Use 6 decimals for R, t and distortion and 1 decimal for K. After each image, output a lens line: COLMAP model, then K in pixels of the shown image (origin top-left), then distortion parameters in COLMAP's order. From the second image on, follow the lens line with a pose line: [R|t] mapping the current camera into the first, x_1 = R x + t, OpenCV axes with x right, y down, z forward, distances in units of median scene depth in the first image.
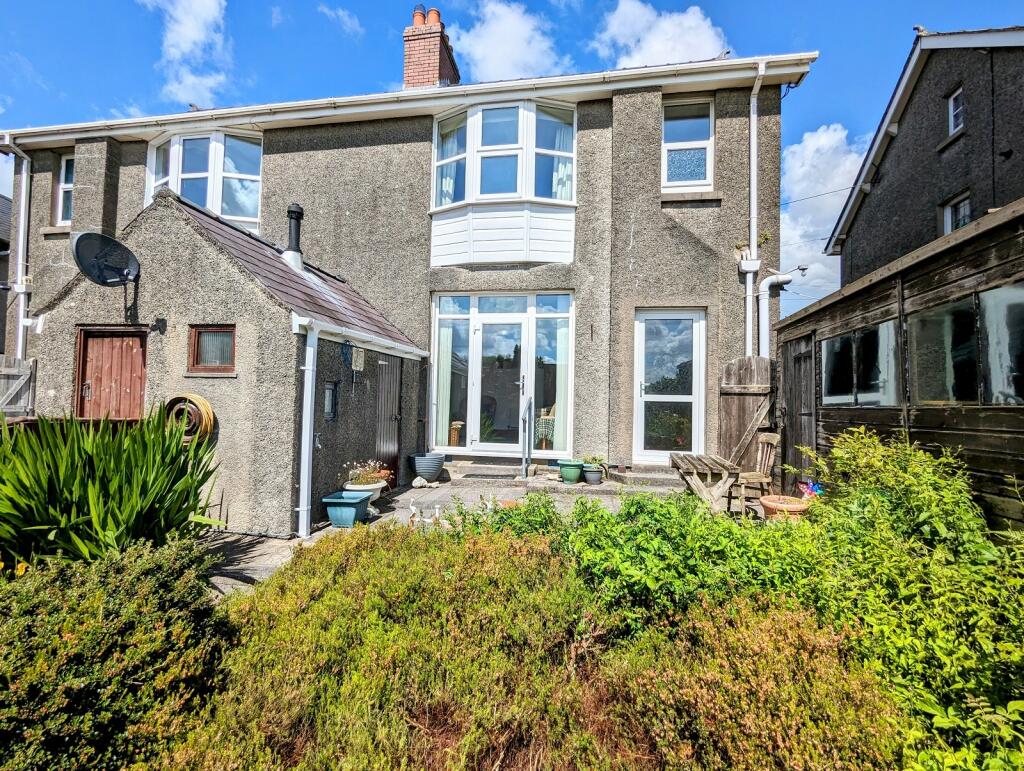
lens RADIAL K [[486.7, 0, 507.3], [0, 486.7, 386.5], [0, 0, 1]] dist [-0.002734, -0.000484]
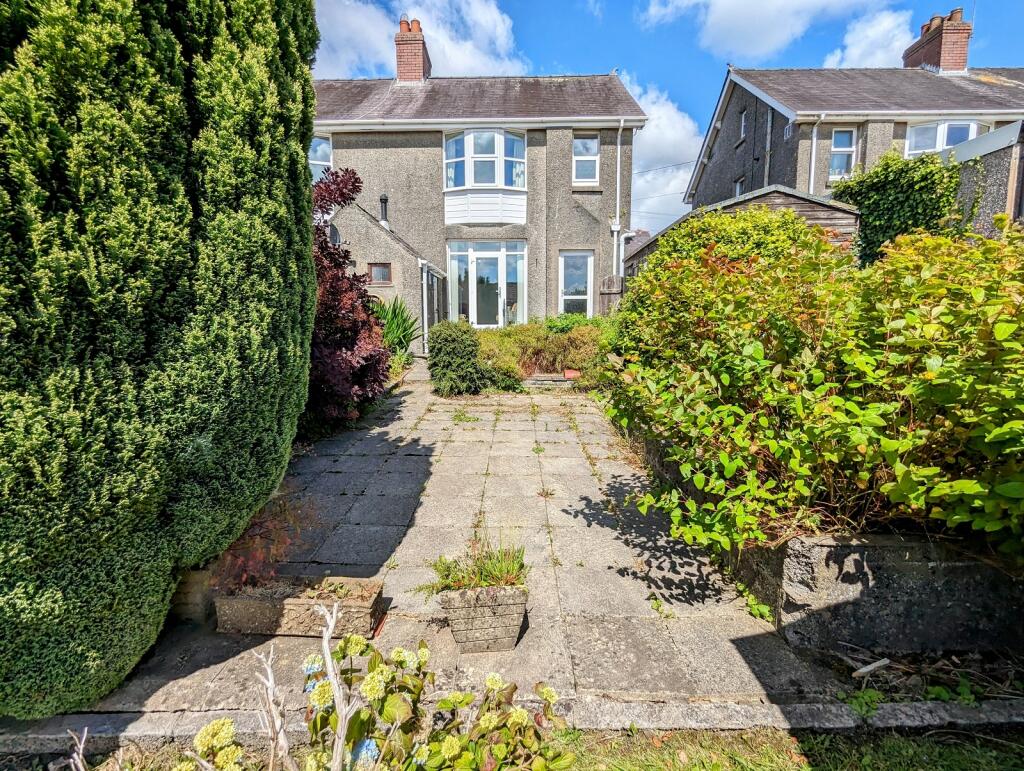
lens RADIAL K [[486.7, 0, 509.0], [0, 486.7, 387.1], [0, 0, 1]] dist [-0.002734, -0.000484]
pose [[0.986934, -0.046120, 0.154383, -0.238825], [0.020485, 0.986300, 0.163688, 0.051987], [-0.159817, -0.158386, 0.974357, -0.874381]]
